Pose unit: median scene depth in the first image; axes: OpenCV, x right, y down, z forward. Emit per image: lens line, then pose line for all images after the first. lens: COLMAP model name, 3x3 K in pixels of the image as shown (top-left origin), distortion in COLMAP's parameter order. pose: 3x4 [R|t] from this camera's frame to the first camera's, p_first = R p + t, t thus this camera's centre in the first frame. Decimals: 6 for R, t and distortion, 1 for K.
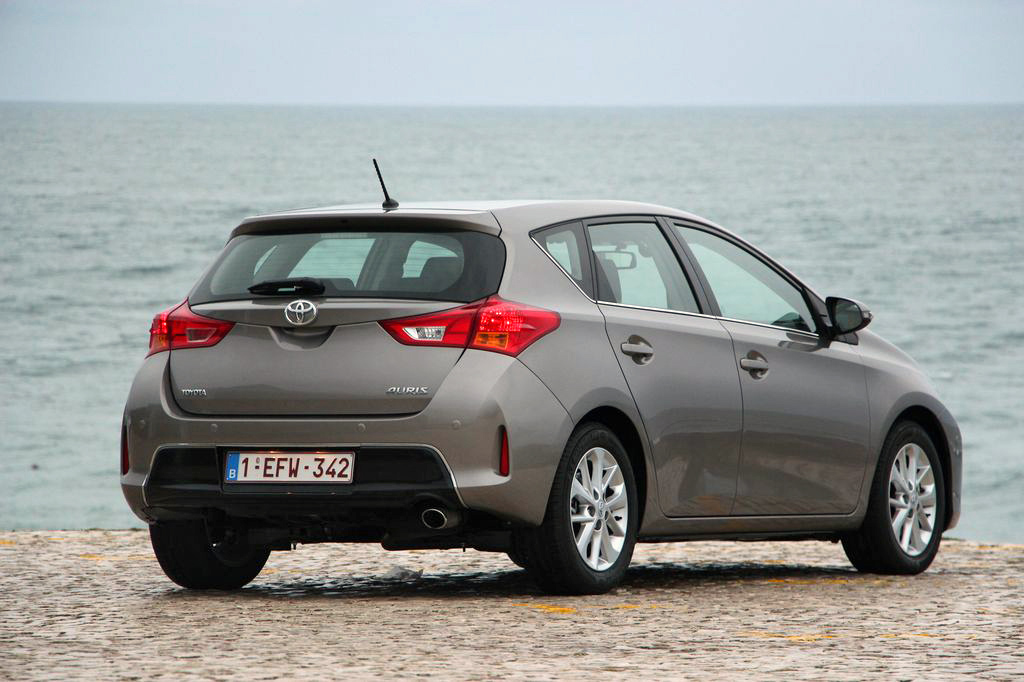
lens RADIAL K [[7676.1, 0, 514.0], [0, 7676.1, 341.7], [0, 0, 1]] dist [1.001376, 0.000000]
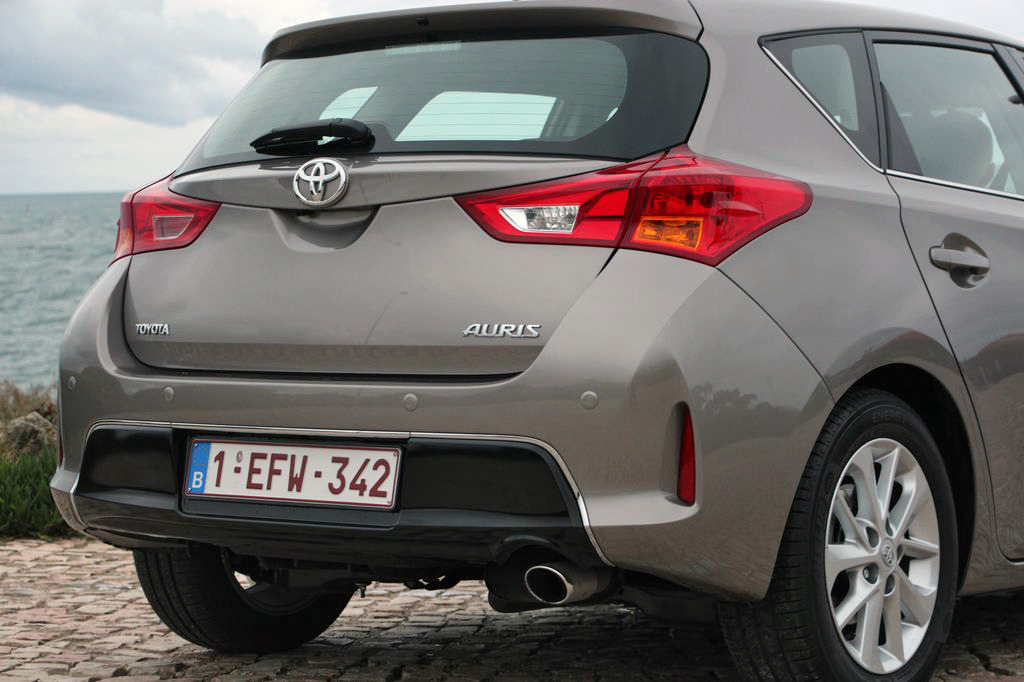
lens RADIAL K [[2292.0, 0, 513.4], [0, 2292.0, 335.9], [0, 0, 1]] dist [0.434016, 0.000000]
pose [[0.987982, 0.011541, -0.154139, 0.010351], [-0.009929, 0.999888, 0.011228, 0.004987], [0.154251, -0.009563, 0.987985, 0.843294]]
